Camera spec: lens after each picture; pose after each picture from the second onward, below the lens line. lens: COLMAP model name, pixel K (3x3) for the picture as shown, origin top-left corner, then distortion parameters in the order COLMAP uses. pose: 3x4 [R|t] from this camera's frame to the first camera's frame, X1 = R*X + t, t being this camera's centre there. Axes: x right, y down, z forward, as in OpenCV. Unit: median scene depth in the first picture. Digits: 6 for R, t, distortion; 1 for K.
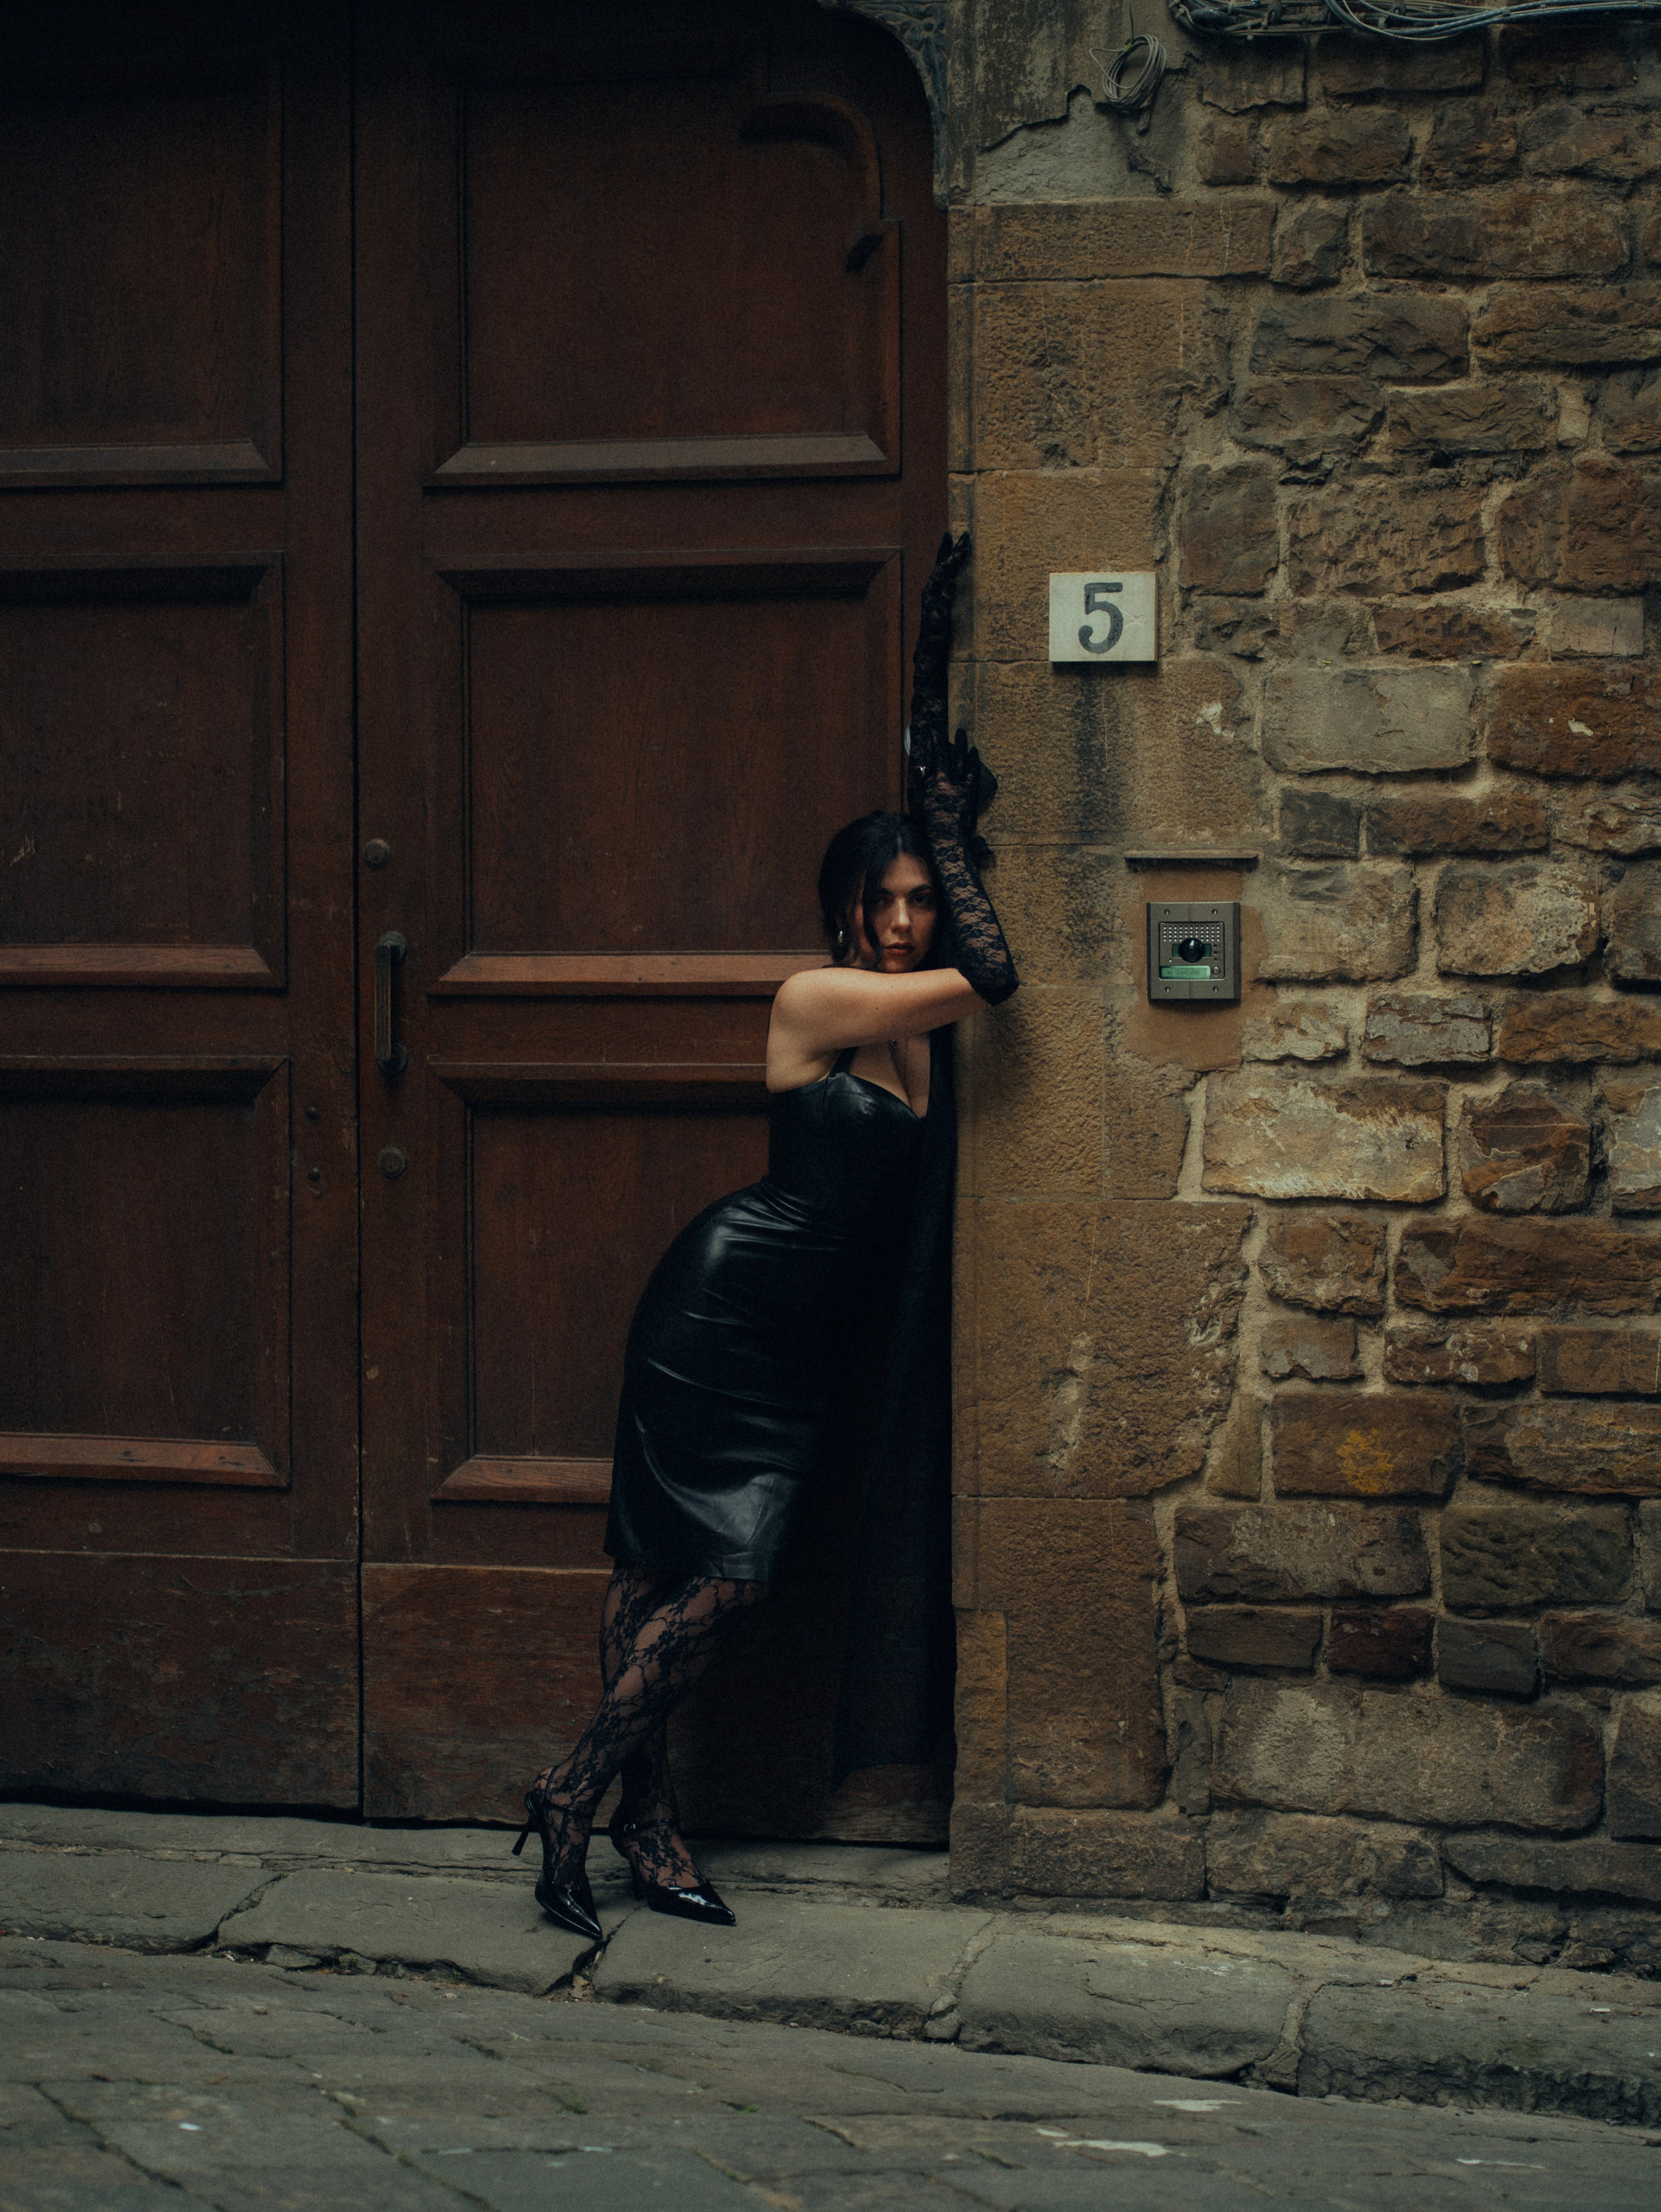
lens RADIAL K [[5893.4, 0, 804.8], [0, 5893.4, 1136.9], [0, 0, 1]] dist [-0.021702, 0.000000]
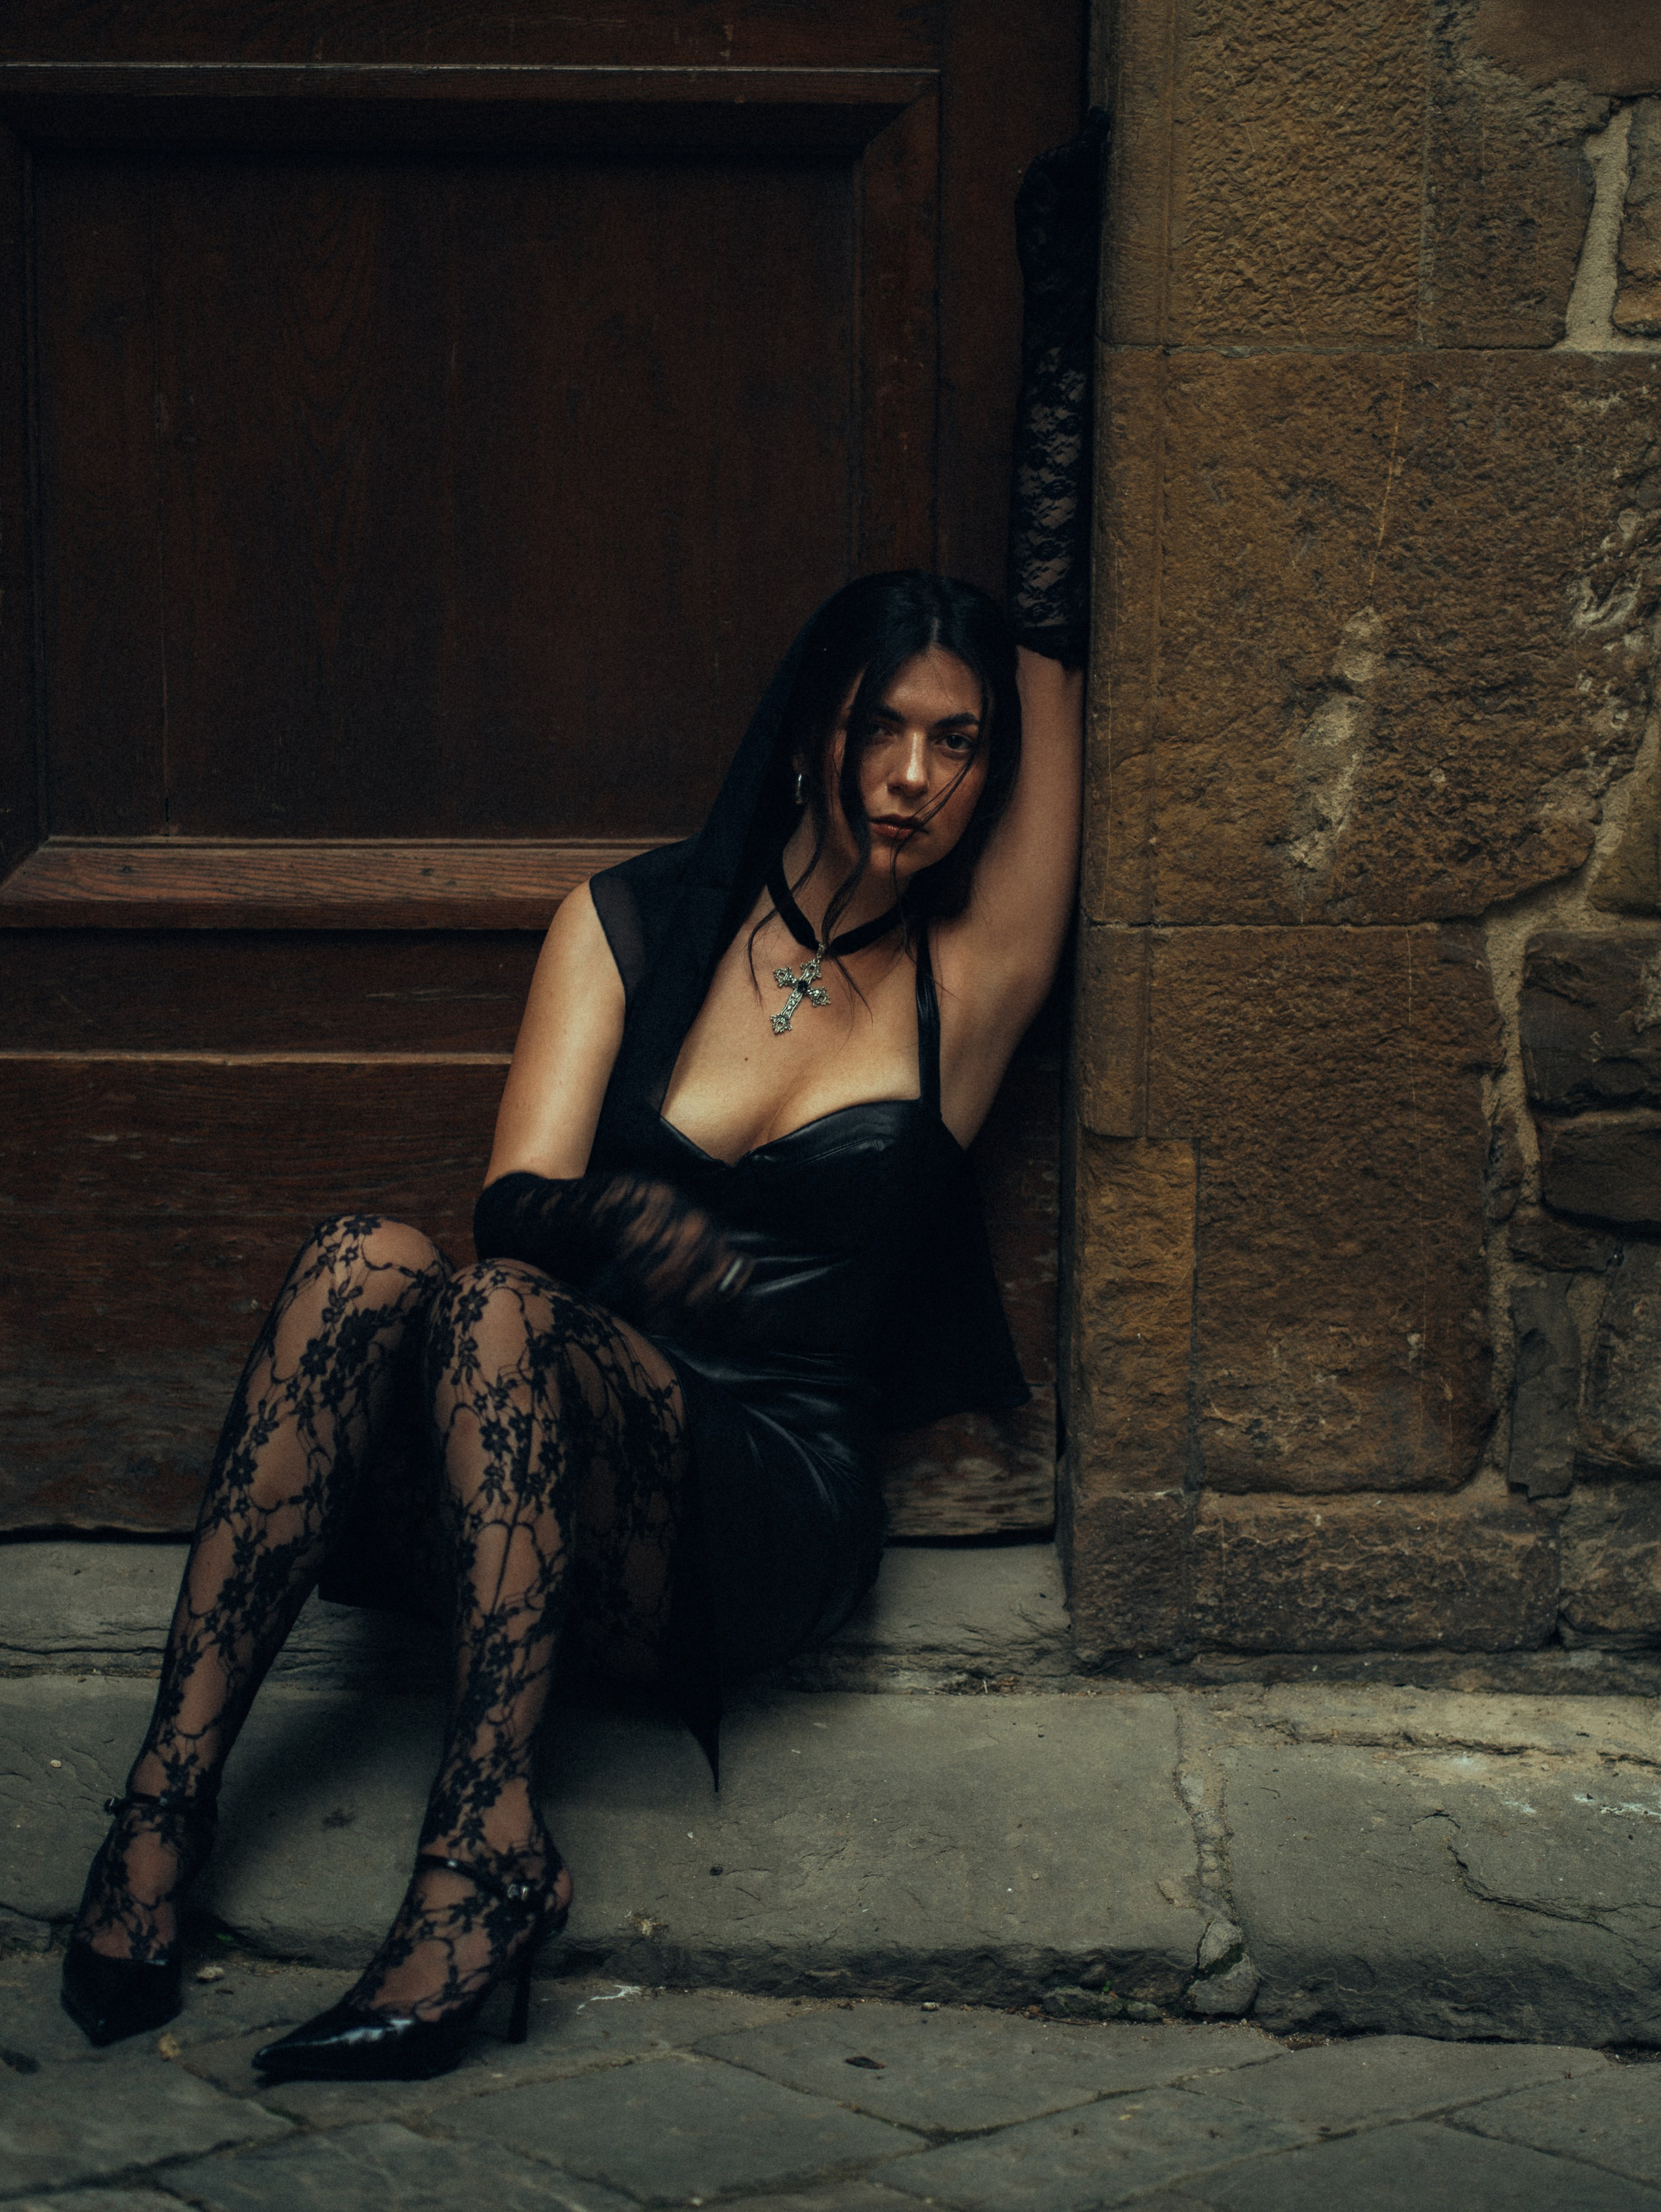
lens RADIAL K [[5893.4, 0, 829.6], [0, 5893.4, 1104.6], [0, 0, 1]] dist [-0.021702, 0.000000]
pose [[0.952063, -0.060177, 0.299924, -0.155280], [-0.001732, 0.979384, 0.202000, -0.028317], [-0.305897, -0.192836, 0.932331, 0.529743]]
